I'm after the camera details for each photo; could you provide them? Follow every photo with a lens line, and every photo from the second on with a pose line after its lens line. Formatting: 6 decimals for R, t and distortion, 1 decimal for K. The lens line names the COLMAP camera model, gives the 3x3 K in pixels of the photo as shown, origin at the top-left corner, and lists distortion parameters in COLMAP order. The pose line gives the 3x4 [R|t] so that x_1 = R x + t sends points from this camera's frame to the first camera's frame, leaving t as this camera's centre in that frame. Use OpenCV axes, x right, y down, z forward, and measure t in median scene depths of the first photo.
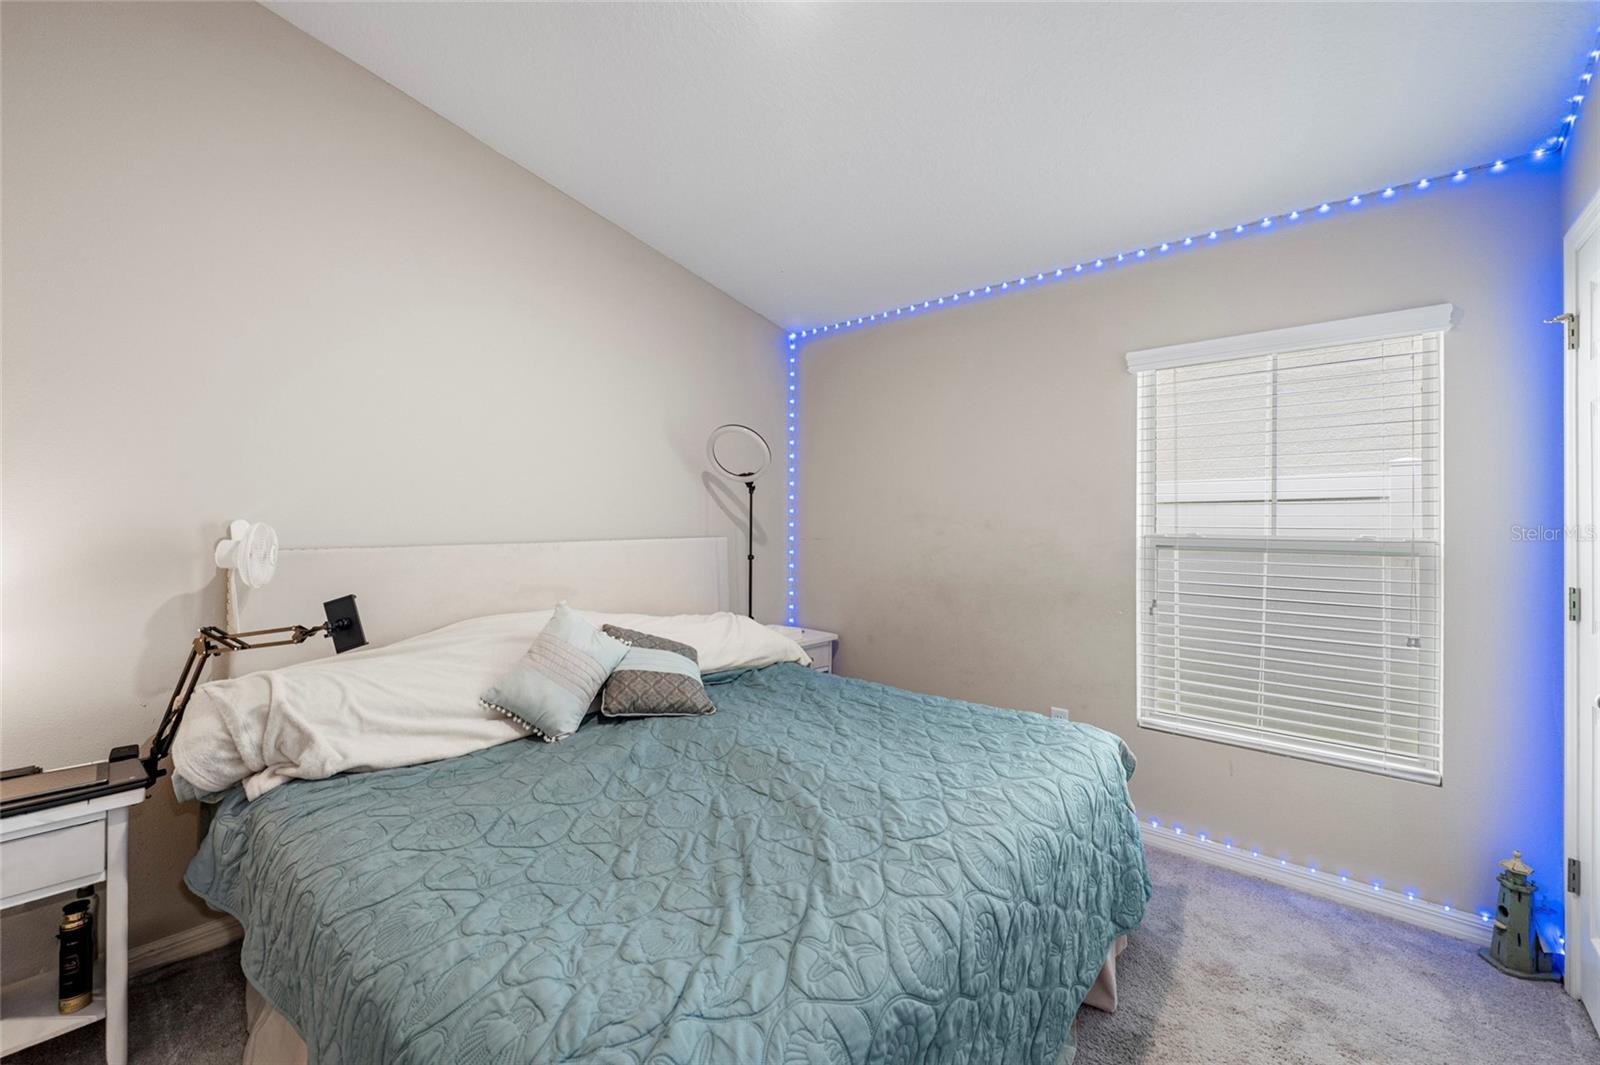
lens RADIAL K [[636.2, 0, 799.6], [0, 636.2, 520.9], [0, 0, 1]] dist [-0.001298, -0.000327]
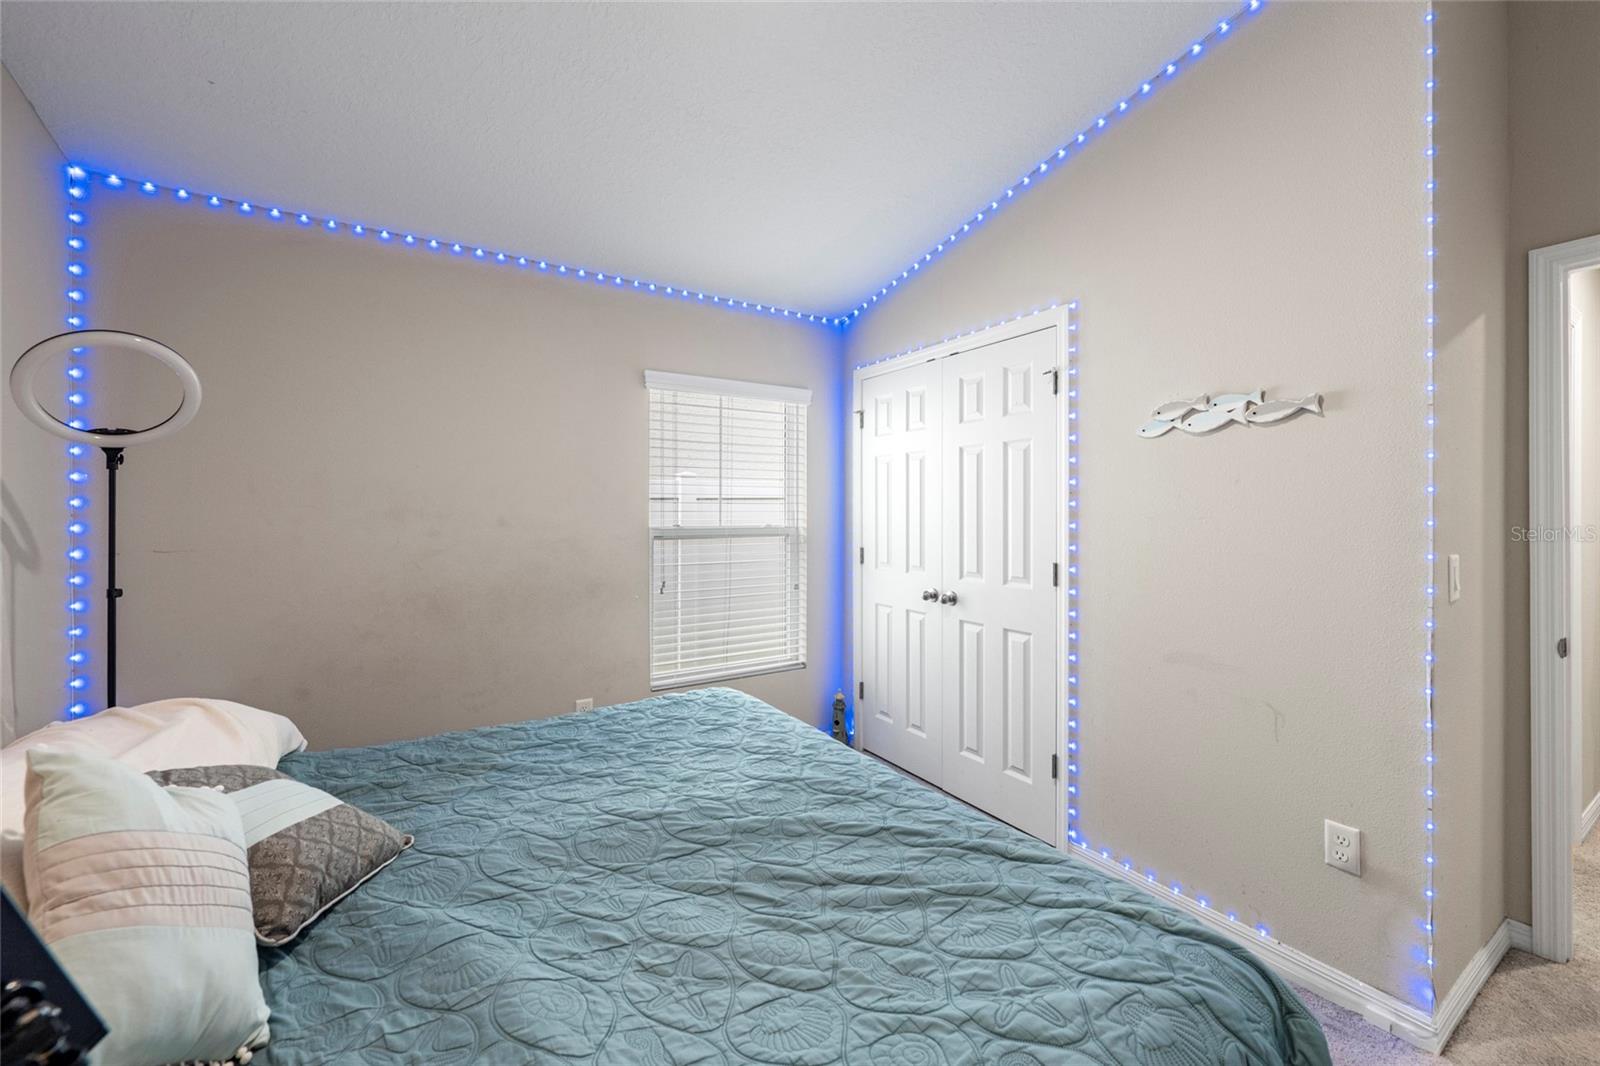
lens RADIAL K [[636.1, 0, 799.5], [0, 636.1, 522.1], [0, 0, 1]] dist [-0.002205, -0.000393]
pose [[0.287166, -0.018239, 0.957707, -0.633021], [0.006876, 0.999832, 0.016979, -0.008466], [-0.957856, 0.001709, 0.287243, 0.500561]]
